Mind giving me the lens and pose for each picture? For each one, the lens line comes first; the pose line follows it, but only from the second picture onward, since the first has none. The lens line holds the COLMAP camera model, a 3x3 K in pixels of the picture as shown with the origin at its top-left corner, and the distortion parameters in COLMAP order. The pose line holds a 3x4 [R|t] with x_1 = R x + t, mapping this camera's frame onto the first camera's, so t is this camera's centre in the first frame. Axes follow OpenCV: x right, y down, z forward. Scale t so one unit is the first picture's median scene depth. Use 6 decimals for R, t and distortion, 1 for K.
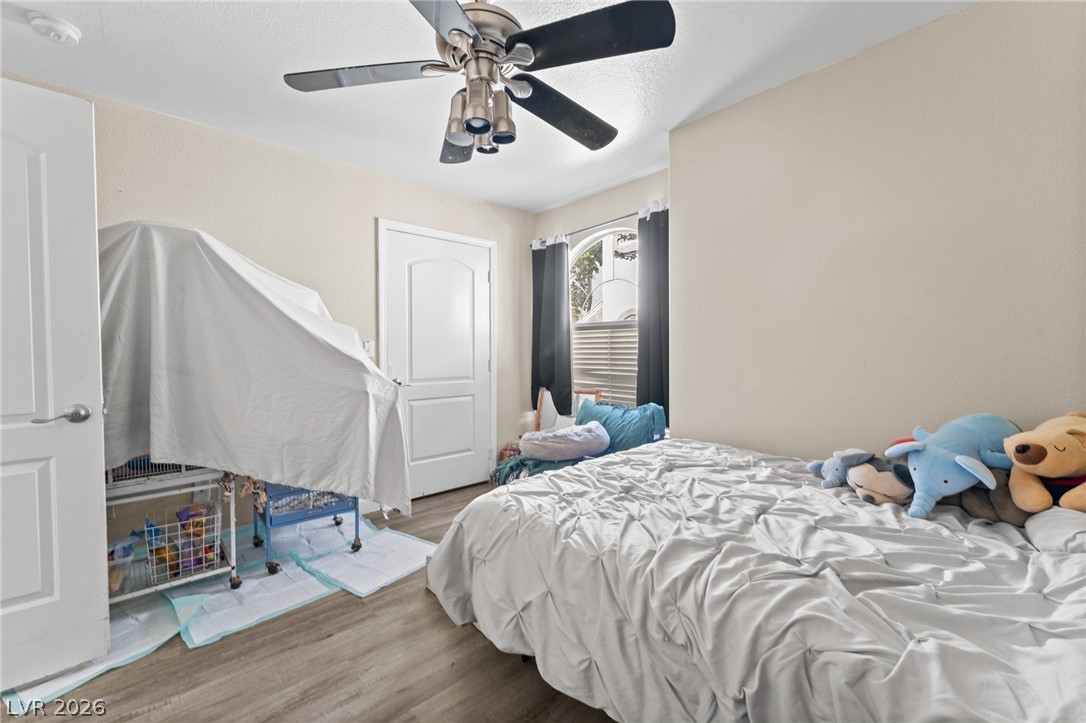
lens RADIAL K [[445.5, 0, 538.9], [0, 445.5, 361.3], [0, 0, 1]] dist [-0.000682, 0.000075]
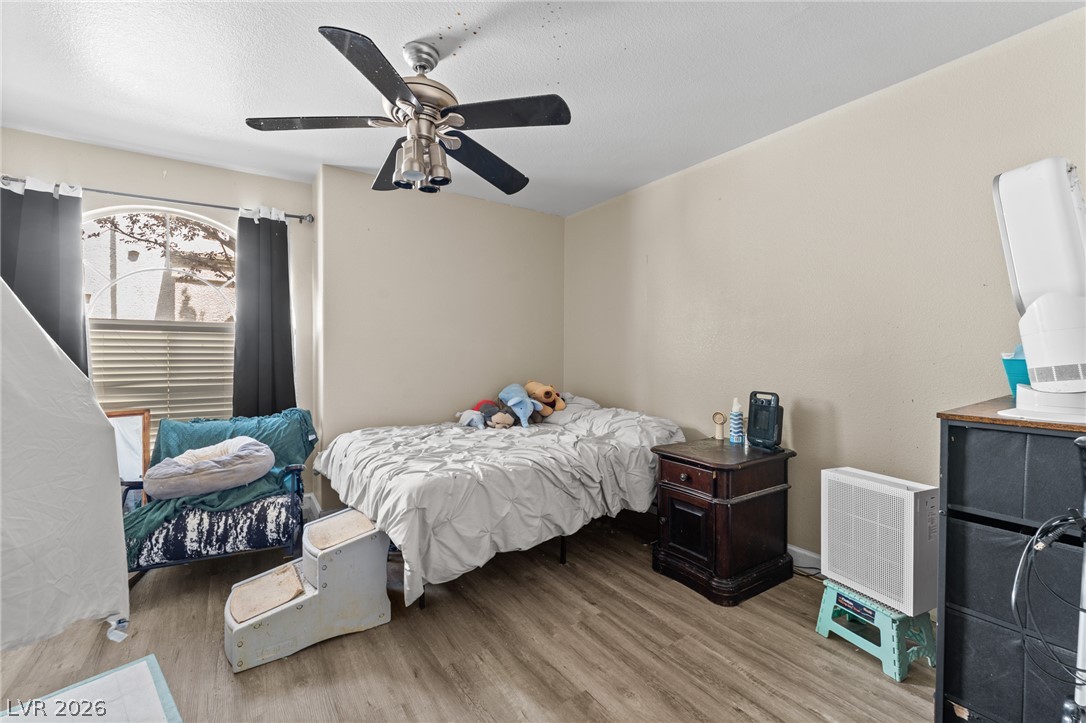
lens RADIAL K [[445.5, 0, 540.7], [0, 445.5, 358.0], [0, 0, 1]] dist [-0.000682, 0.000075]
pose [[0.126402, -0.001451, 0.991978, -0.606727], [0.023535, 0.999722, -0.001536, -0.006427], [-0.991700, 0.023541, 0.126401, 0.255861]]
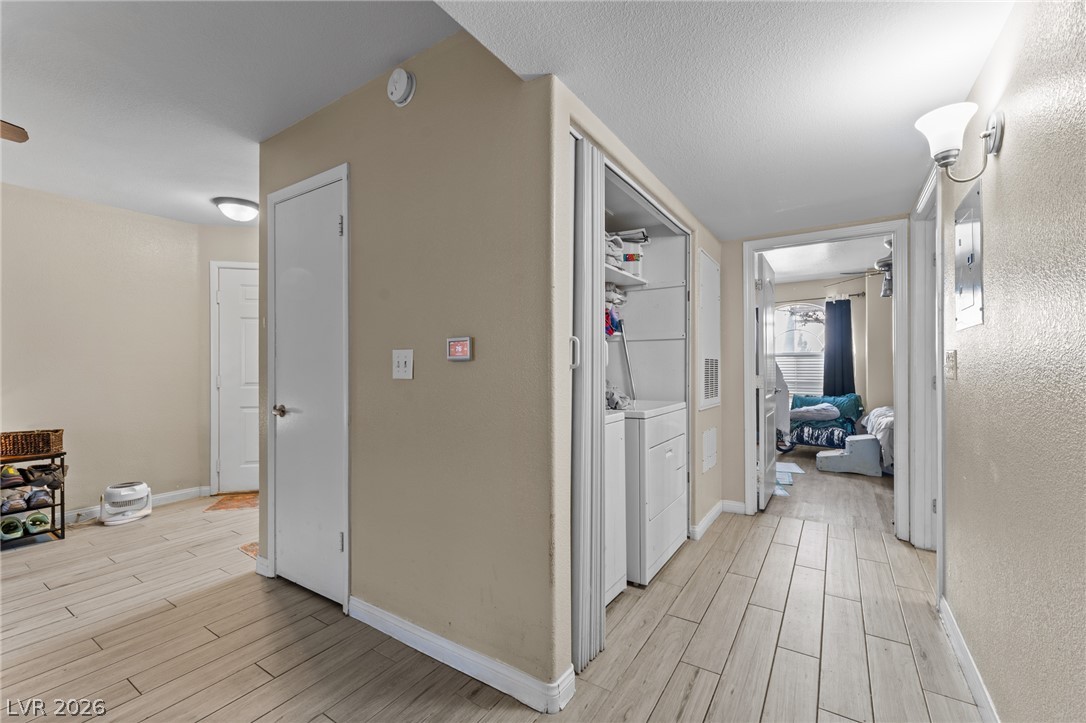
lens RADIAL K [[445.5, 0, 541.4], [0, 445.5, 365.1], [0, 0, 1]] dist [-0.000682, 0.000075]
pose [[0.968263, 0.005630, 0.249871, -1.454803], [0.001405, 0.999608, -0.027968, 0.015152], [-0.249931, 0.027431, 0.967875, -0.575748]]
